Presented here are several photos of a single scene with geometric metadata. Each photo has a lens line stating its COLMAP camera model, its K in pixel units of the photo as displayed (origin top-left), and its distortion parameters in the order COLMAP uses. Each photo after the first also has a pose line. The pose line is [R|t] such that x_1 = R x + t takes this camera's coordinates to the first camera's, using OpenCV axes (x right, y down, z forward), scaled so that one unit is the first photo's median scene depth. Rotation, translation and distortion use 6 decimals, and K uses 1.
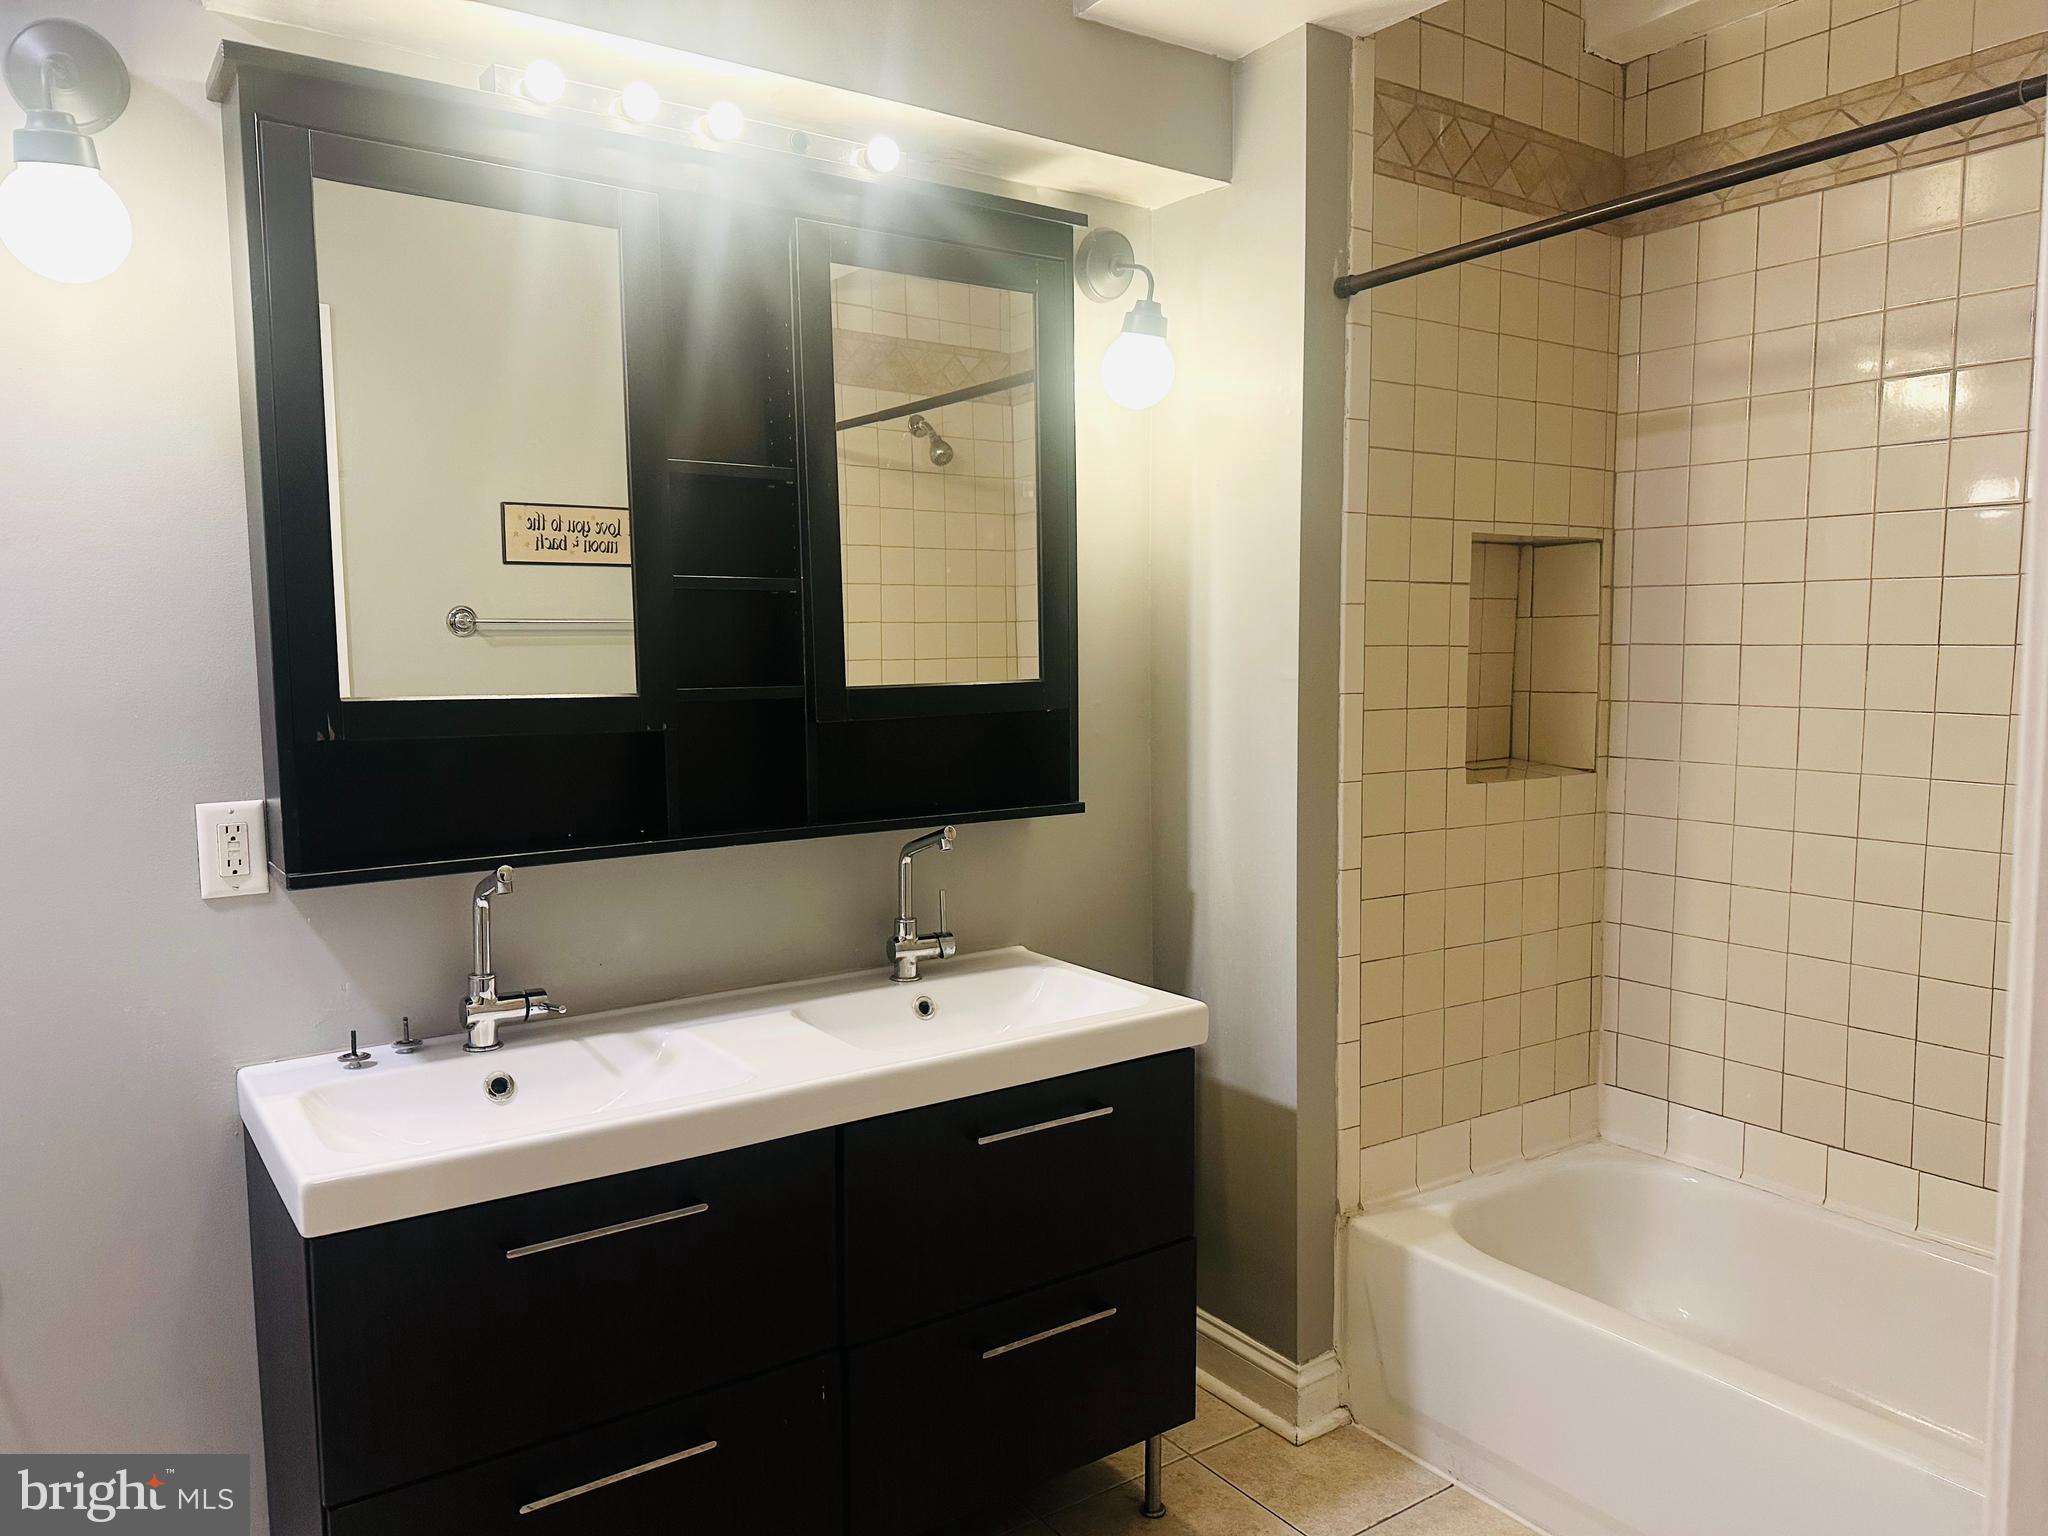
lens RADIAL K [[1448.8, 0, 1028.8], [0, 1448.8, 770.1], [0, 0, 1]] dist [0.004450, -0.005979]
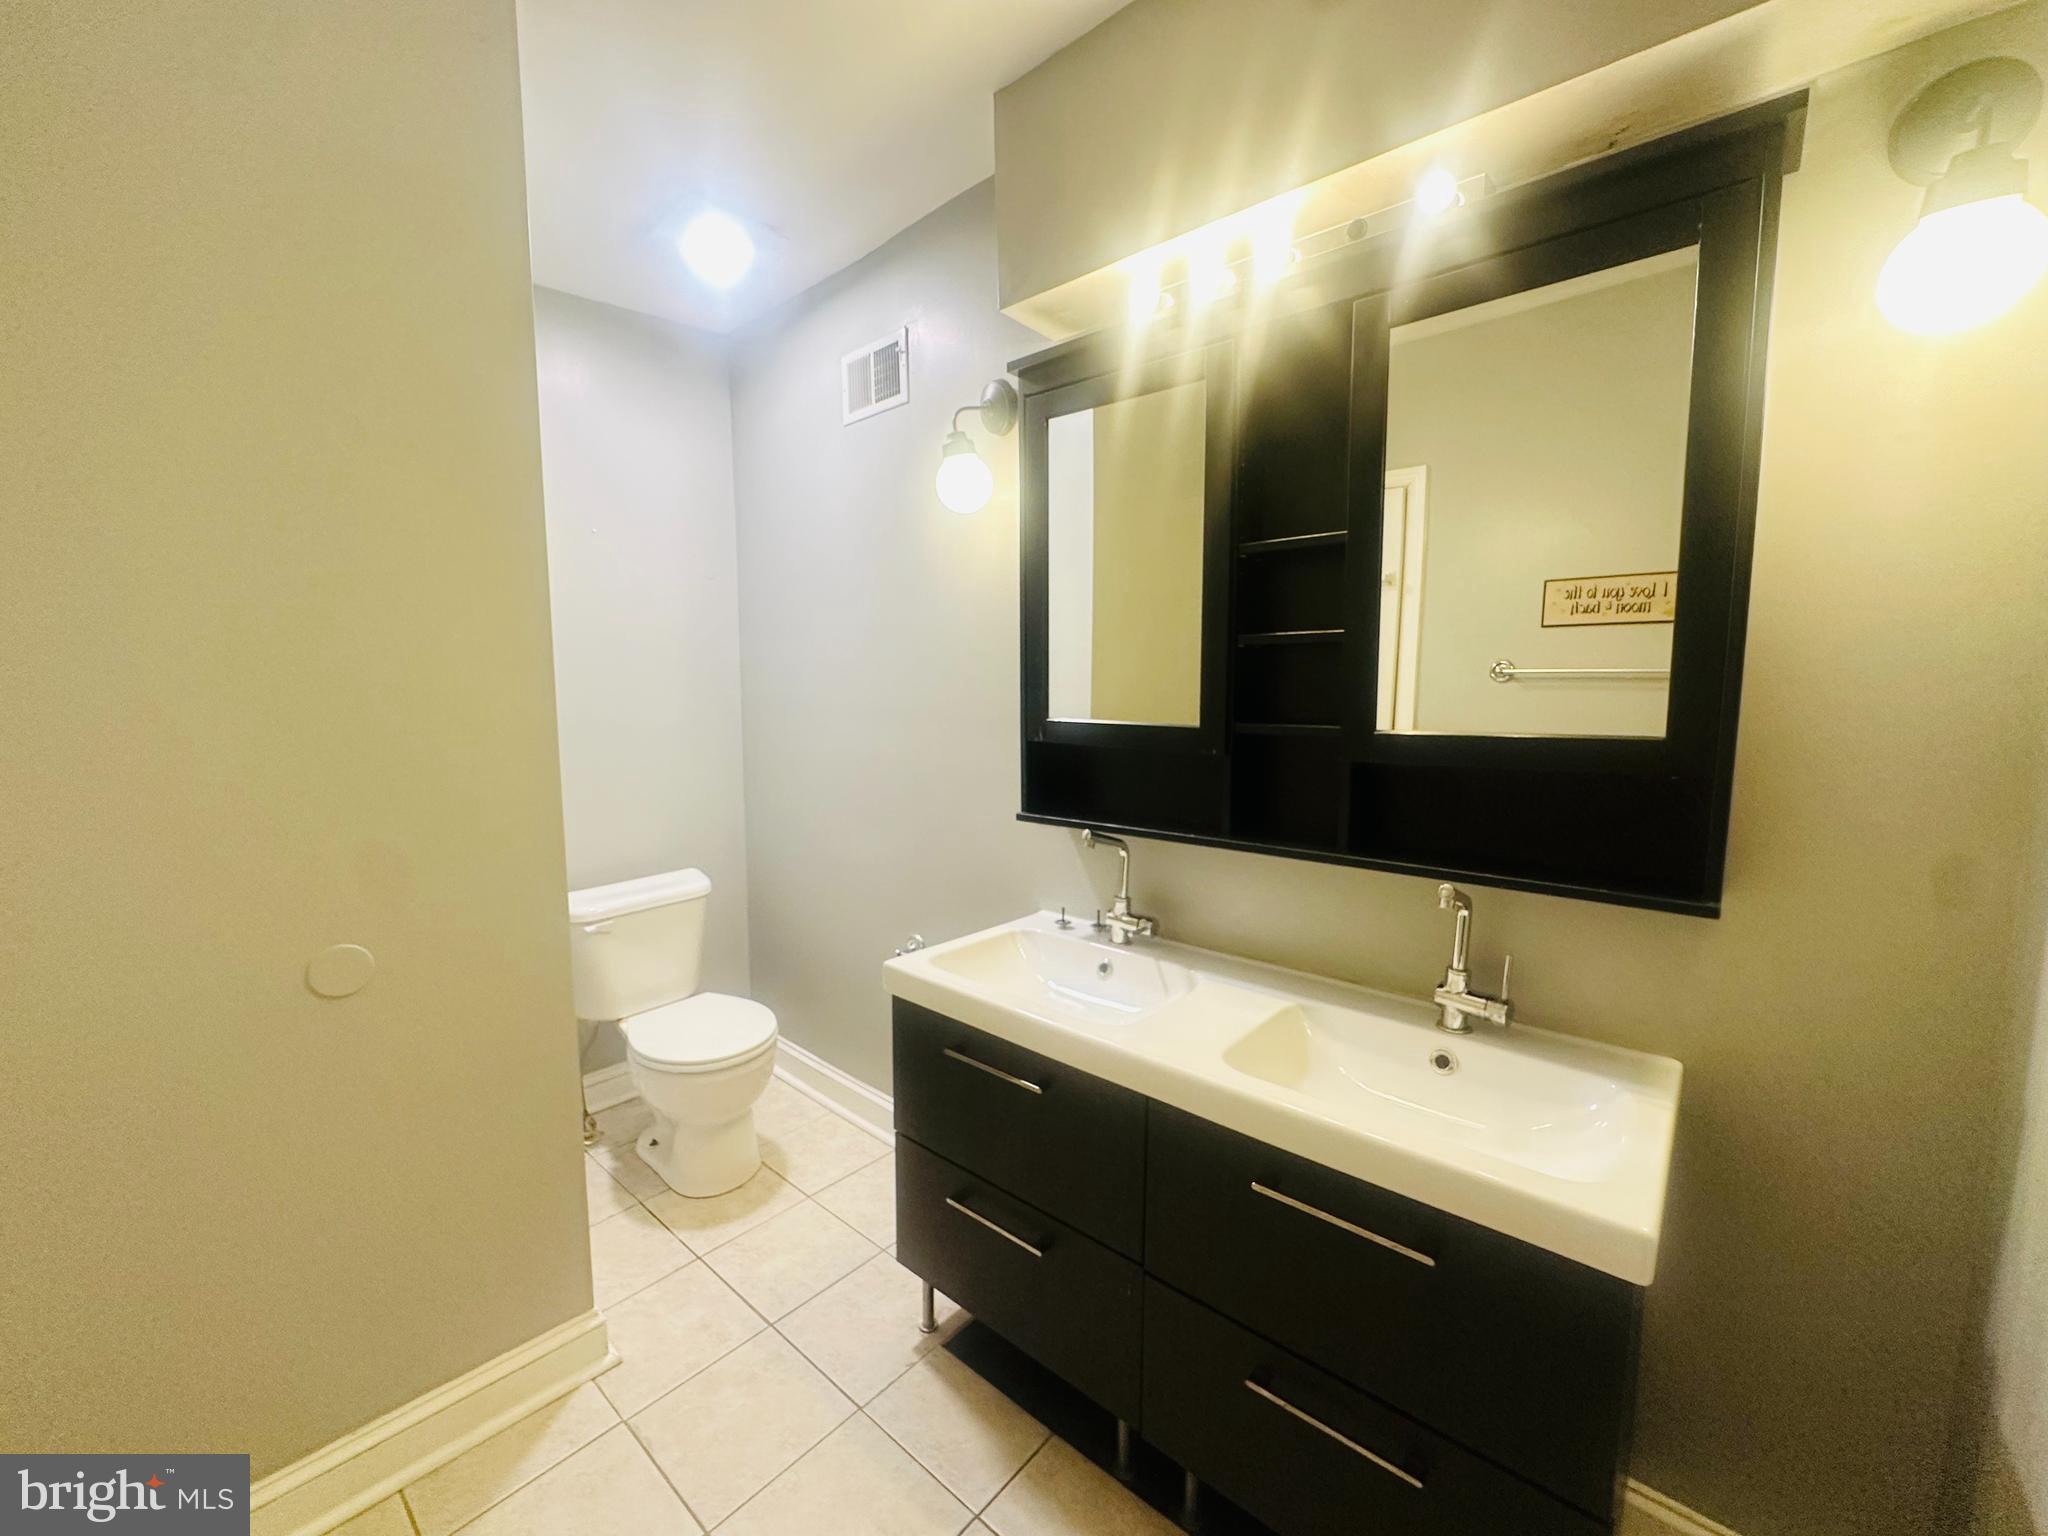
lens RADIAL K [[813.2, 0, 1029.1], [0, 813.2, 766.9], [0, 0, 1]] dist [-0.005716, 0.000664]
pose [[0.236797, 0.105231, -0.965843, 0.247956], [-0.092608, 0.992035, 0.085380, -0.037330], [0.967135, 0.069227, 0.244656, 0.382534]]
